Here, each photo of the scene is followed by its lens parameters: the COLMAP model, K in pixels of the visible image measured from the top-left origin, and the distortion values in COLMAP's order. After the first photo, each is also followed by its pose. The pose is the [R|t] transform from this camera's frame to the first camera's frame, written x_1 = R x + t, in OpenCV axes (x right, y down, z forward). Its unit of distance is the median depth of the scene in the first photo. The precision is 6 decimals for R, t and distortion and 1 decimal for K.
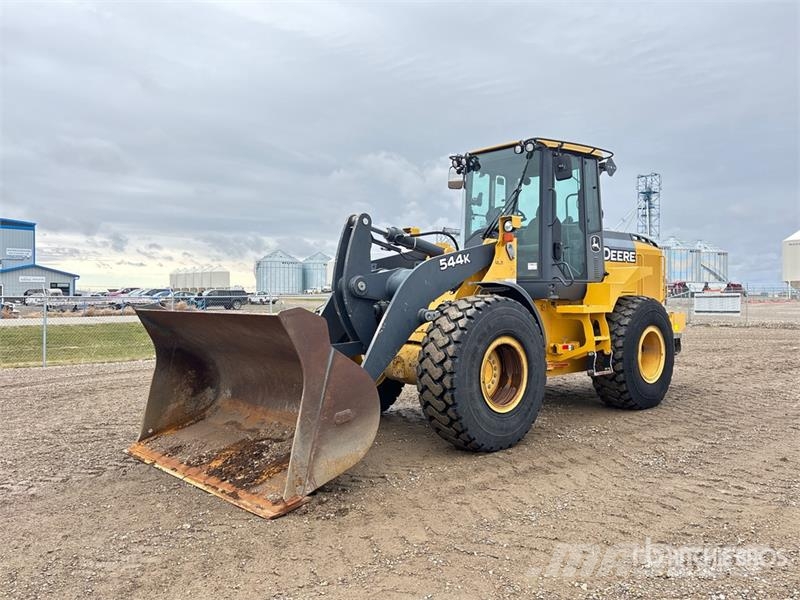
lens RADIAL K [[623.3, 0, 397.5], [0, 623.3, 320.9], [0, 0, 1]] dist [0.003414, -0.003434]
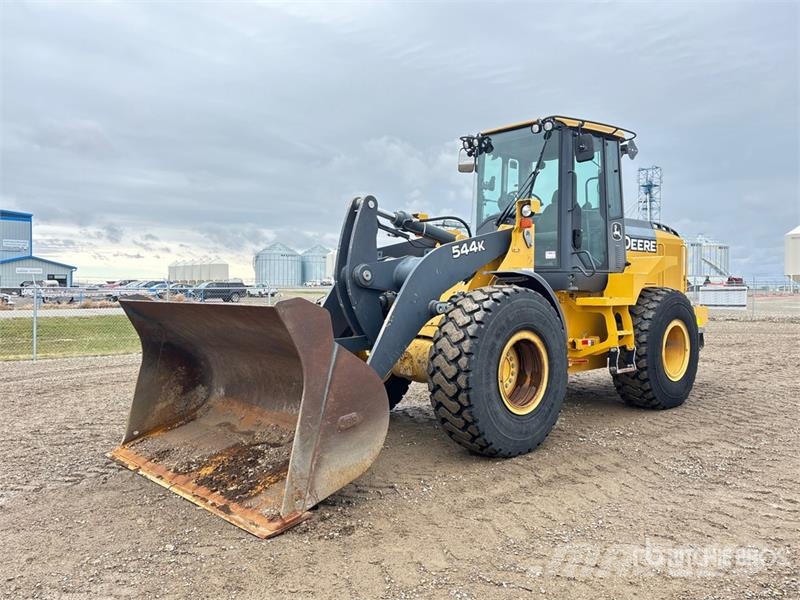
lens RADIAL K [[626.9, 0, 400.3], [0, 626.9, 321.5], [0, 0, 1]] dist [0.004832, 0.000355]
pose [[0.999982, 0.002720, 0.005403, -0.011945], [-0.002784, 0.999925, 0.011896, 0.000598], [-0.005370, -0.011911, 0.999915, 0.070953]]
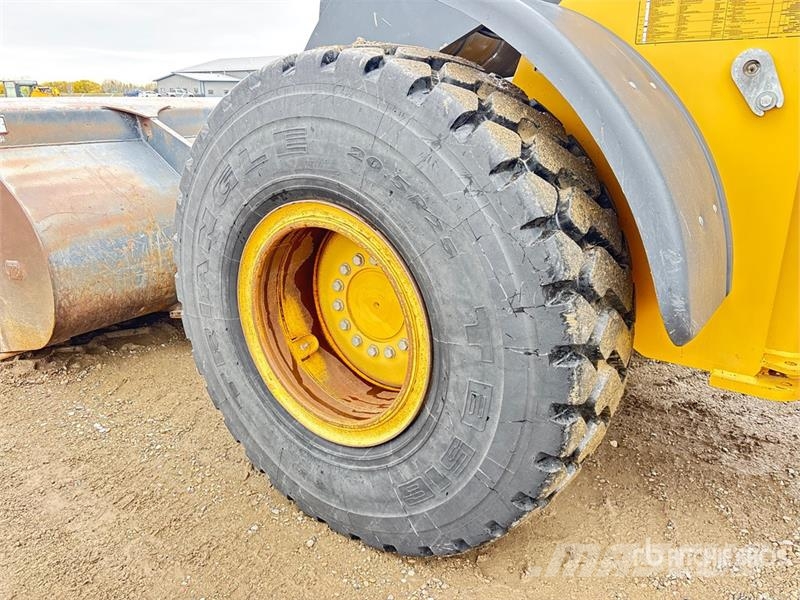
lens RADIAL K [[589.5, 0, 397.1], [0, 589.5, 298.6], [0, 0, 1]] dist [0.093282, -0.109734]
pose [[0.199763, 0.316865, -0.927195, 0.374648], [-0.034603, 0.947959, 0.316506, -0.016269], [0.979233, -0.031143, 0.200332, 0.831784]]
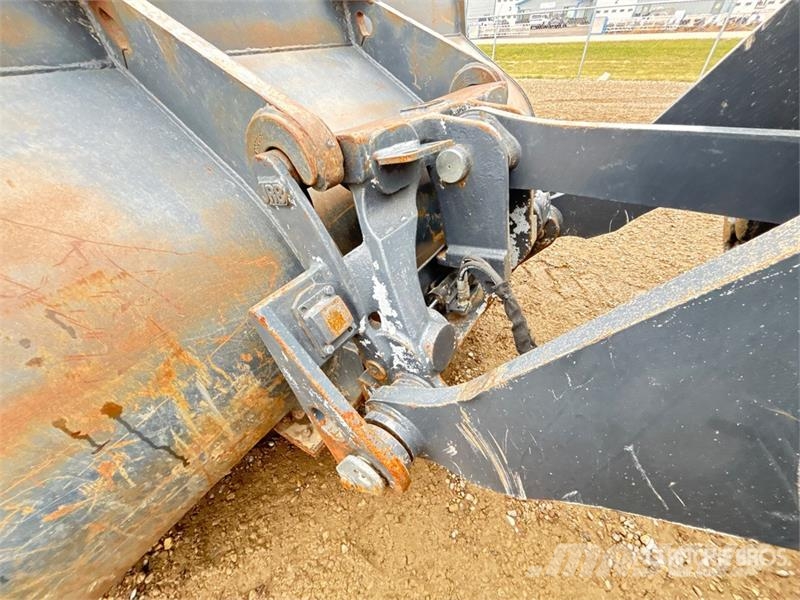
lens RADIAL K [[315.0, 0, 403.1], [0, 315.0, 299.0], [0, 0, 1]] dist [0.002091, 0.000076]
pose [[0.240391, 0.623257, -0.744152, -0.019794], [0.002236, 0.766275, 0.642508, 0.015998], [0.970674, -0.156117, 0.182812, 0.788332]]
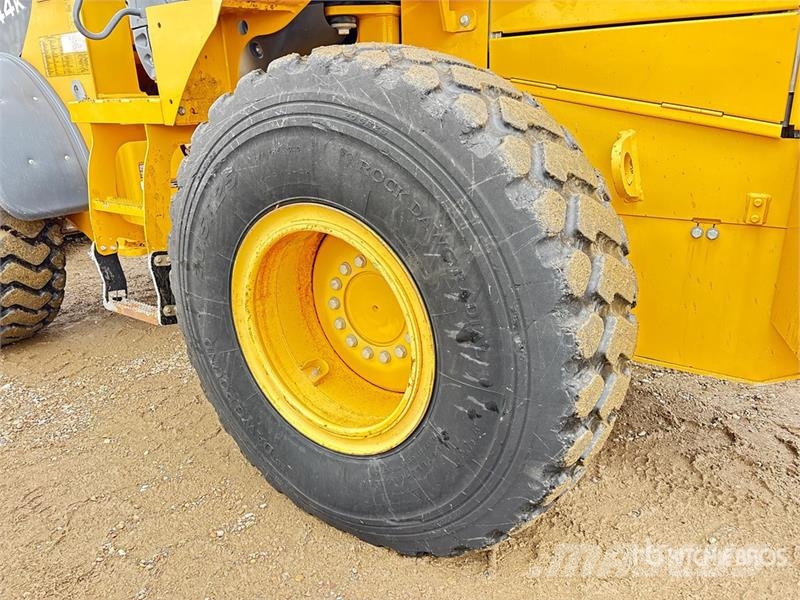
lens RADIAL K [[609.0, 0, 404.7], [0, 609.0, 298.5], [0, 0, 1]] dist [0.016991, -0.000780]
pose [[0.239476, 0.310539, -0.919900, 0.691657], [-0.016329, 0.948624, 0.315985, -0.030976], [0.970765, -0.060650, 0.232244, 1.111944]]
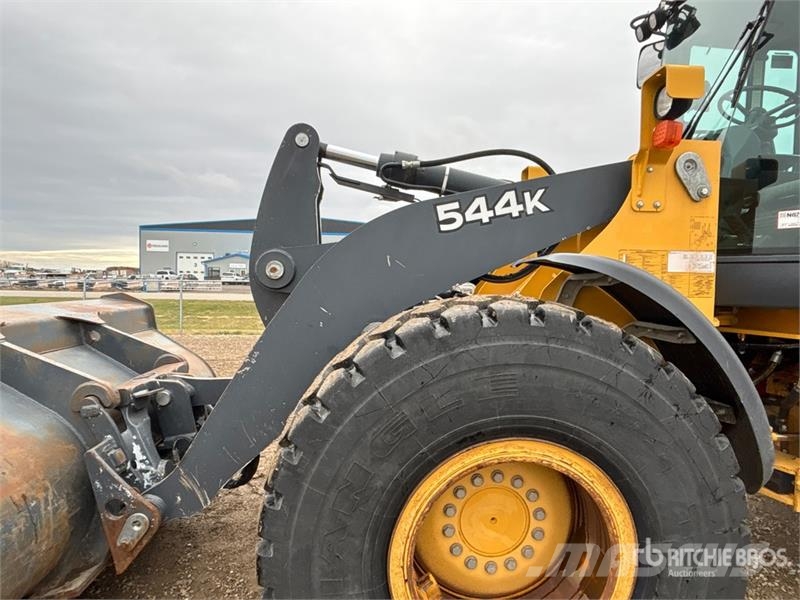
lens RADIAL K [[475.9, 0, 396.4], [0, 475.9, 305.3], [0, 0, 1]] dist [-0.004977, 0.001510]
pose [[0.774790, 0.050096, -0.630231, 0.226049], [-0.044104, 0.998710, 0.025166, -0.035267], [0.630679, 0.008297, 0.776000, 0.667267]]
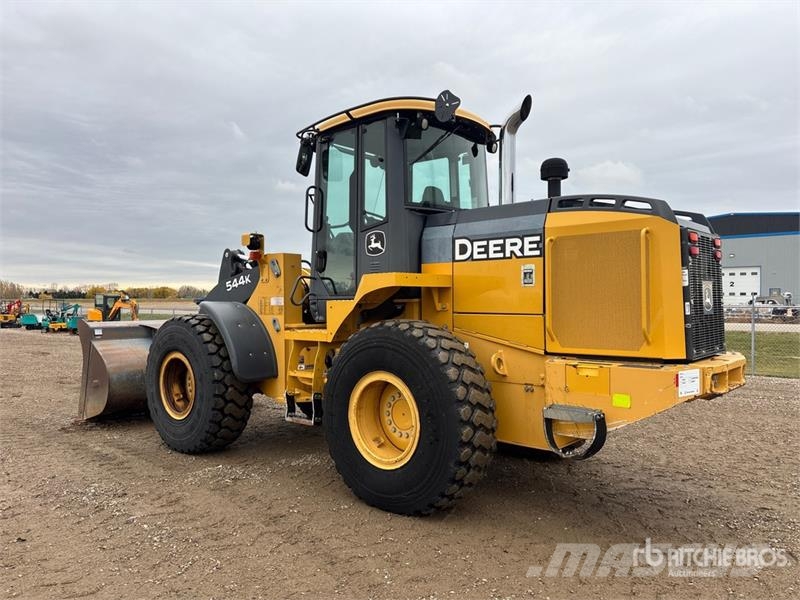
lens RADIAL K [[589.5, 0, 397.1], [0, 589.5, 298.6], [0, 0, 1]] dist [0.093282, -0.109734]
pose [[0.118269, -0.000893, -0.992981, 1.094012], [-0.037796, 0.999271, -0.005400, -0.067564], [0.992262, 0.038169, 0.118149, 1.071755]]
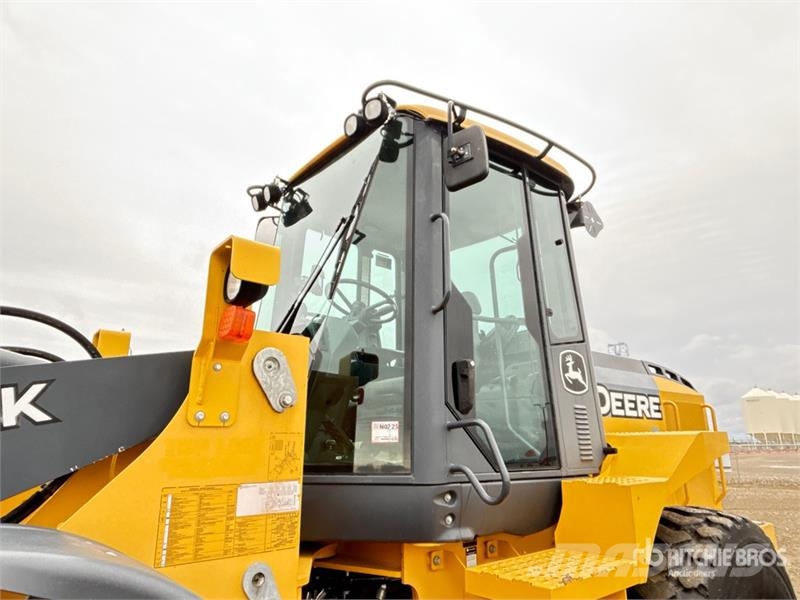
lens RADIAL K [[519.1, 0, 401.9], [0, 519.1, 304.1], [0, 0, 1]] dist [0.003200, -0.000994]
pose [[0.999862, -0.000037, -0.016586, 0.242619], [-0.004943, 0.953897, -0.300094, -0.074321], [0.015832, 0.300134, 0.953766, 0.761655]]
